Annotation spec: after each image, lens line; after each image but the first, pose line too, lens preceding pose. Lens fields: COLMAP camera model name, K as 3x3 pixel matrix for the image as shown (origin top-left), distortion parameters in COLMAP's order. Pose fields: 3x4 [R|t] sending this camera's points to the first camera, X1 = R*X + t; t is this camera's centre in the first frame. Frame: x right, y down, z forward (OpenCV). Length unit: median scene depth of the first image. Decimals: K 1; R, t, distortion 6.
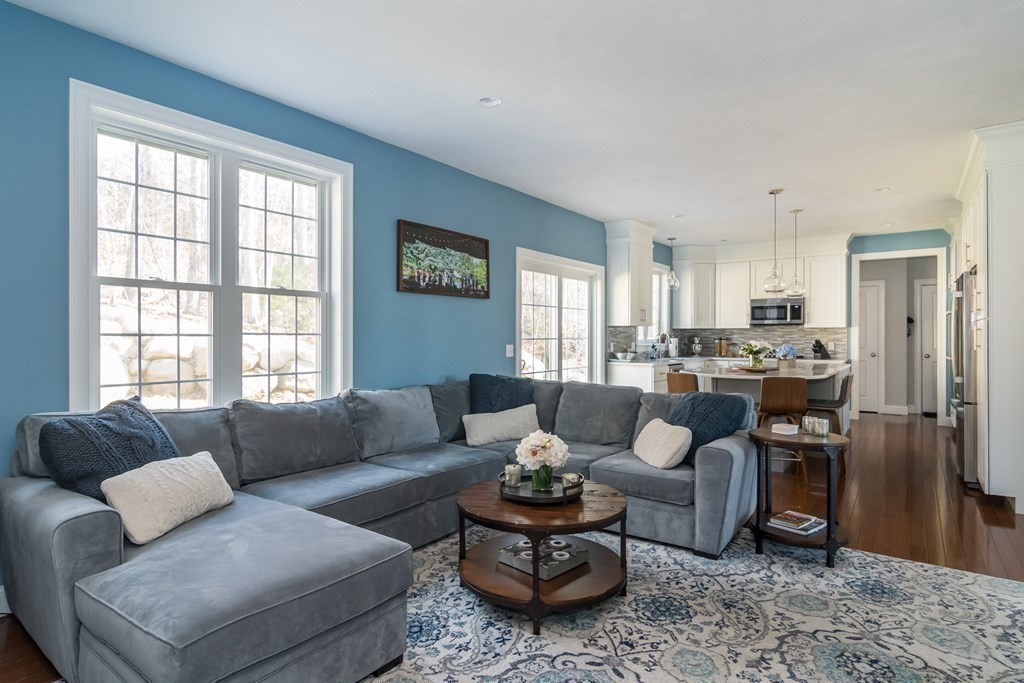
lens RADIAL K [[542.5, 0, 514.1], [0, 542.5, 337.2], [0, 0, 1]] dist [-0.004886, -0.000058]
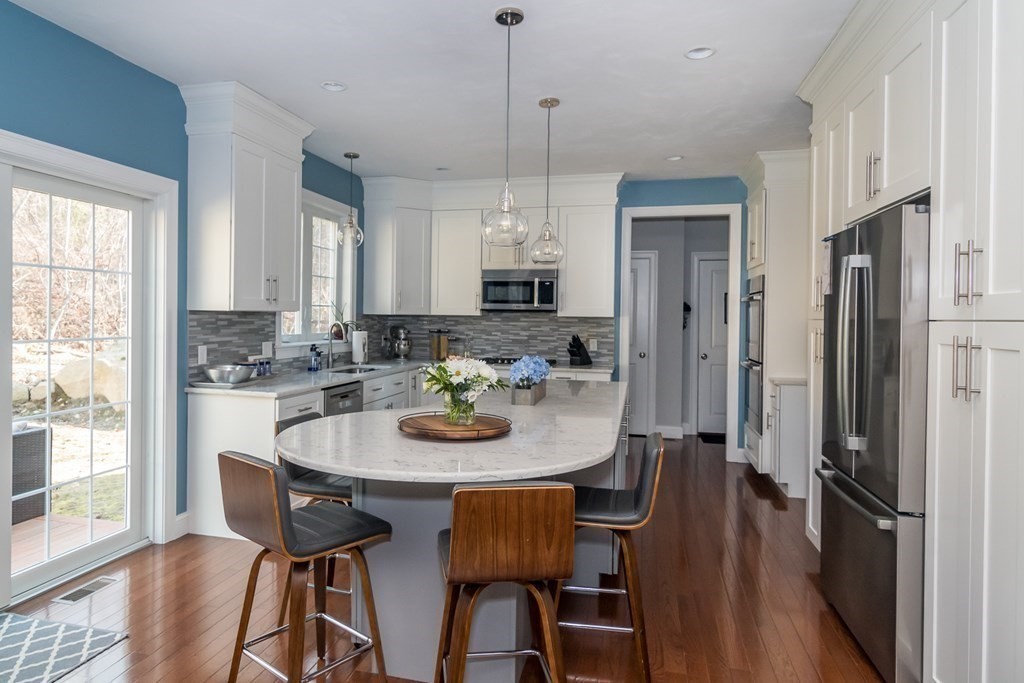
lens RADIAL K [[560.6, 0, 511.4], [0, 560.6, 317.9], [0, 0, 1]] dist [-0.001007, -0.000025]
pose [[0.913210, 0.007712, 0.407416, 0.212101], [-0.010237, 0.999940, 0.004018, -0.017665], [-0.407361, -0.007840, 0.913234, 0.410070]]
